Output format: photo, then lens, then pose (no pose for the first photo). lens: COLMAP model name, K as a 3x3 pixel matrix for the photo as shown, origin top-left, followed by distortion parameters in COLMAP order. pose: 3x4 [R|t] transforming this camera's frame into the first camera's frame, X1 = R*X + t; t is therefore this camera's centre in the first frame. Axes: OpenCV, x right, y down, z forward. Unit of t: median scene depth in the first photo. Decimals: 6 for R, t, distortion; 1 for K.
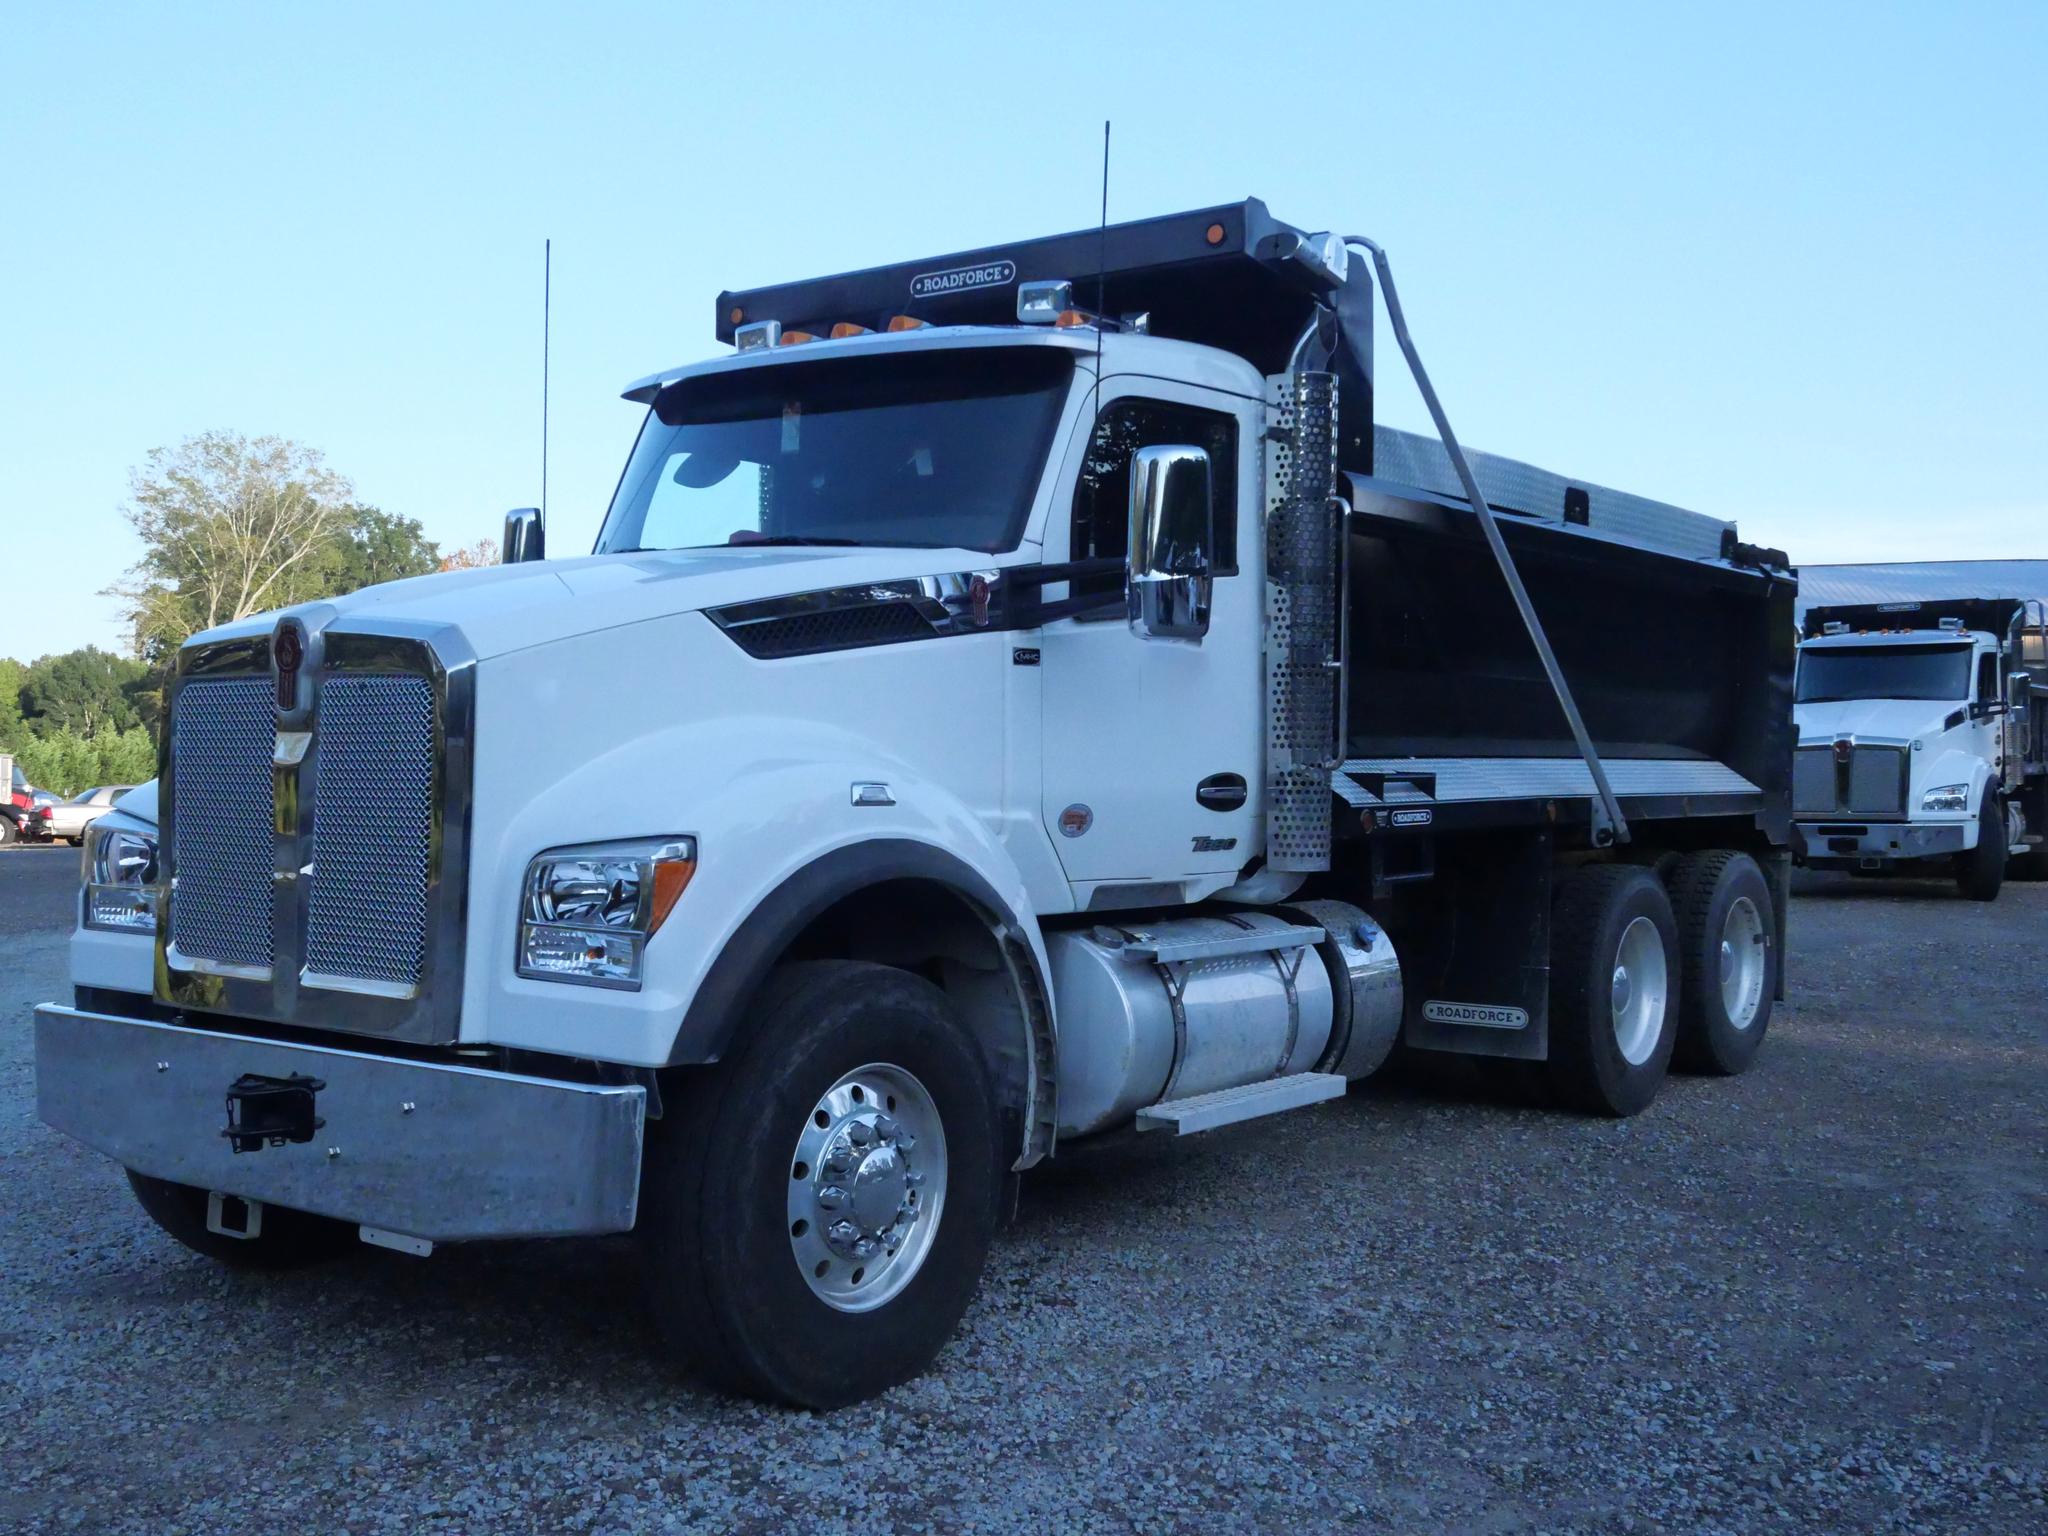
lens RADIAL K [[2115.8, 0, 1023.3], [0, 2115.8, 758.8], [0, 0, 1]] dist [-0.014467, 0.000000]
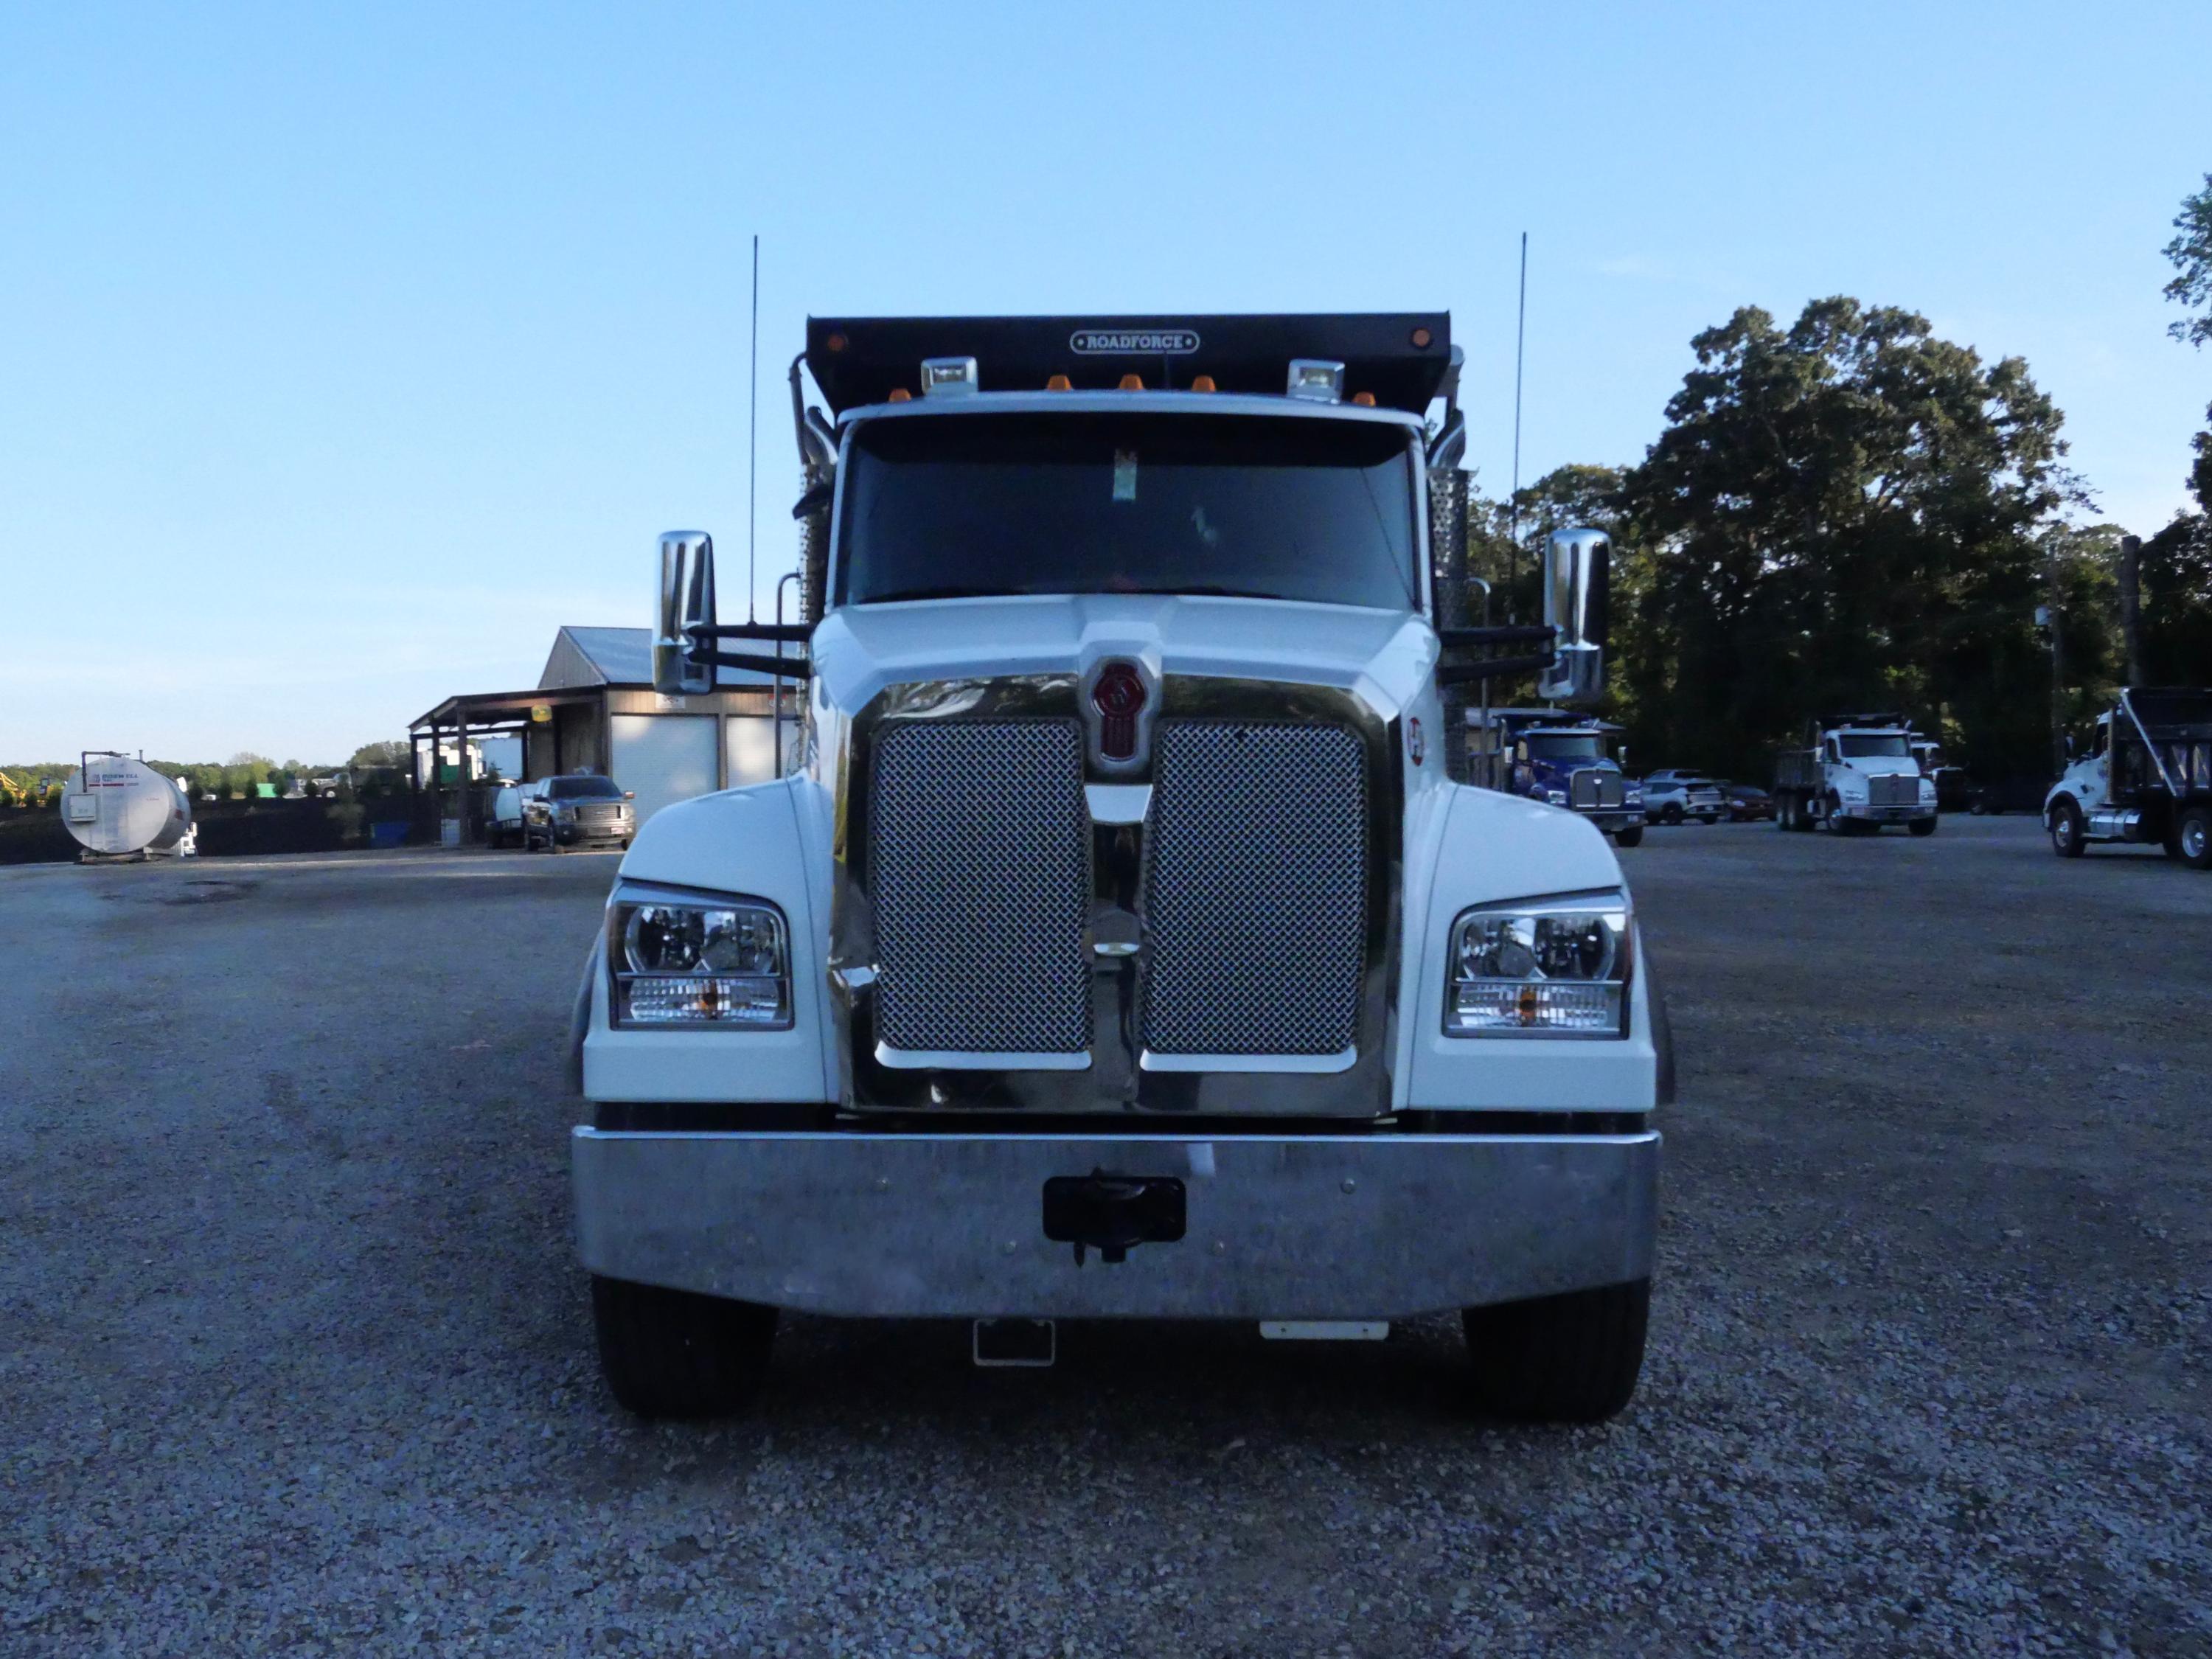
lens RADIAL K [[1870.3, 0, 1109.8], [0, 1870.3, 830.3], [0, 0, 1]] dist [-0.024282, 0.010412]
pose [[0.811414, -0.016697, 0.584233, -0.722773], [0.005176, 0.999758, 0.021385, -0.009390], [-0.584448, -0.014328, 0.811304, 0.328157]]
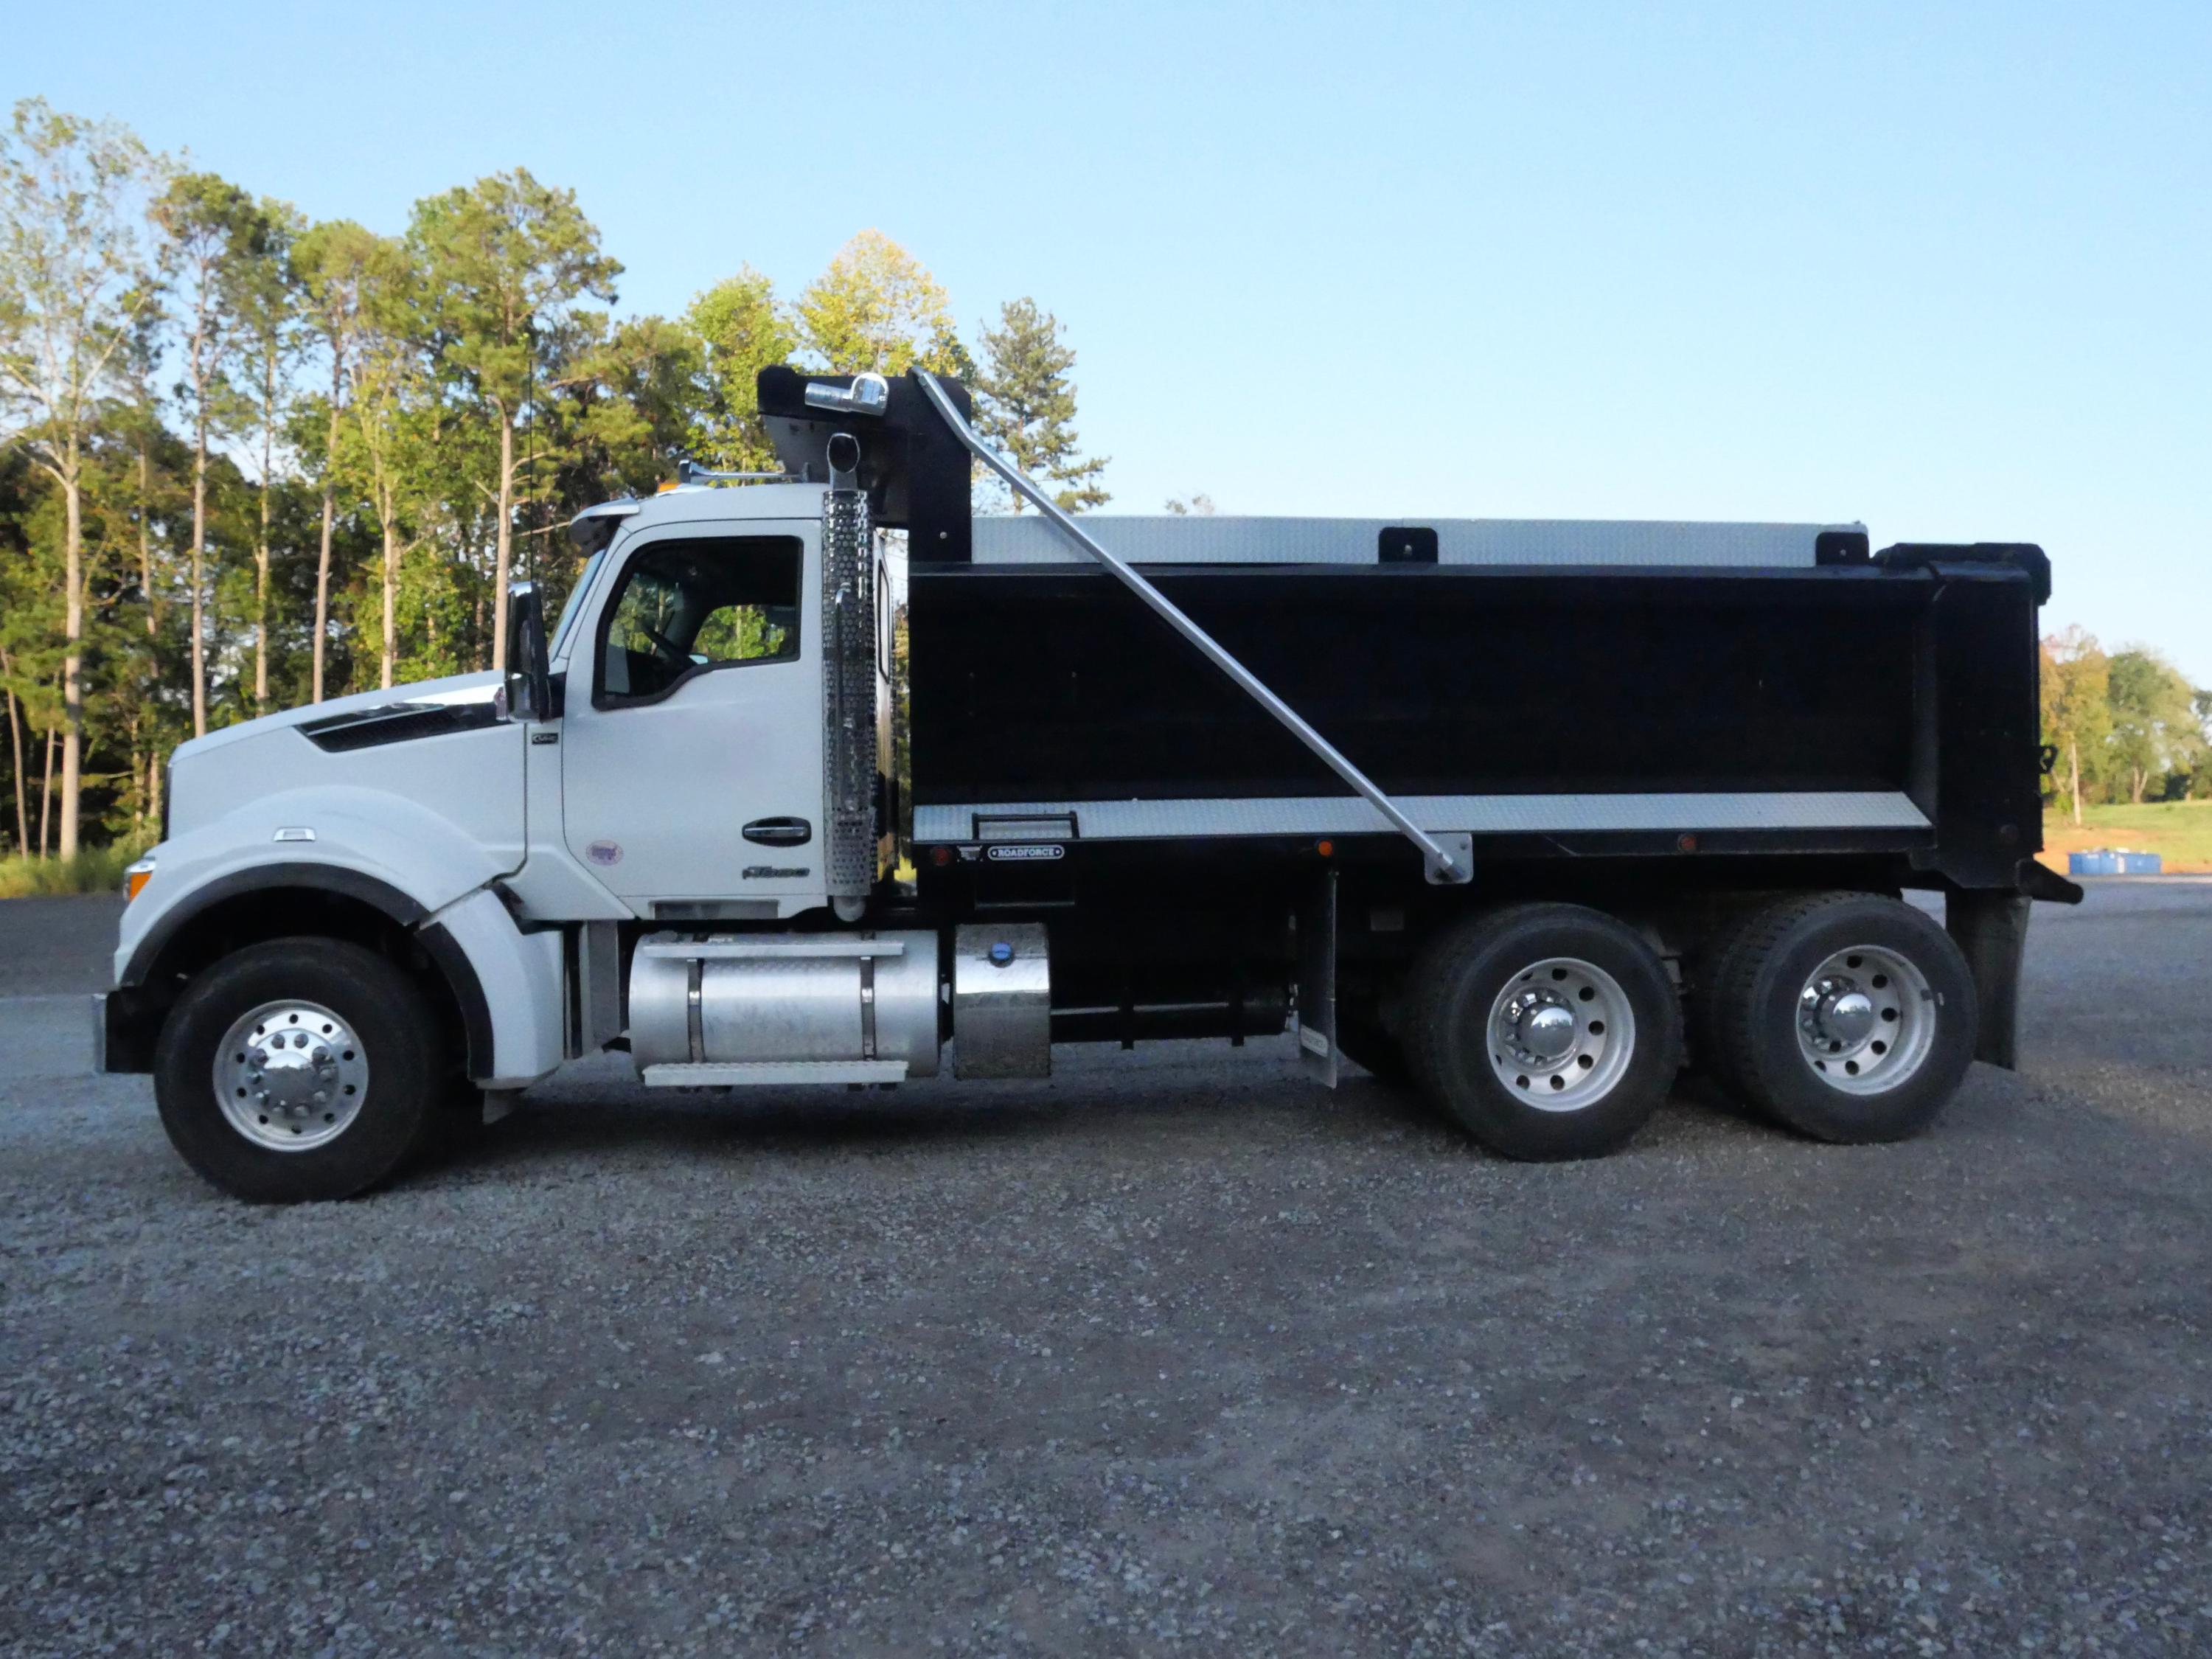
lens RADIAL K [[1627.3, 0, 1110.5], [0, 1627.3, 827.3], [0, 0, 1]] dist [-0.088566, 0.042769]
pose [[0.680015, -0.011327, -0.733111, 1.100417], [0.016728, 0.999860, 0.000069, 0.019030], [0.733008, -0.012311, 0.680109, 0.557870]]
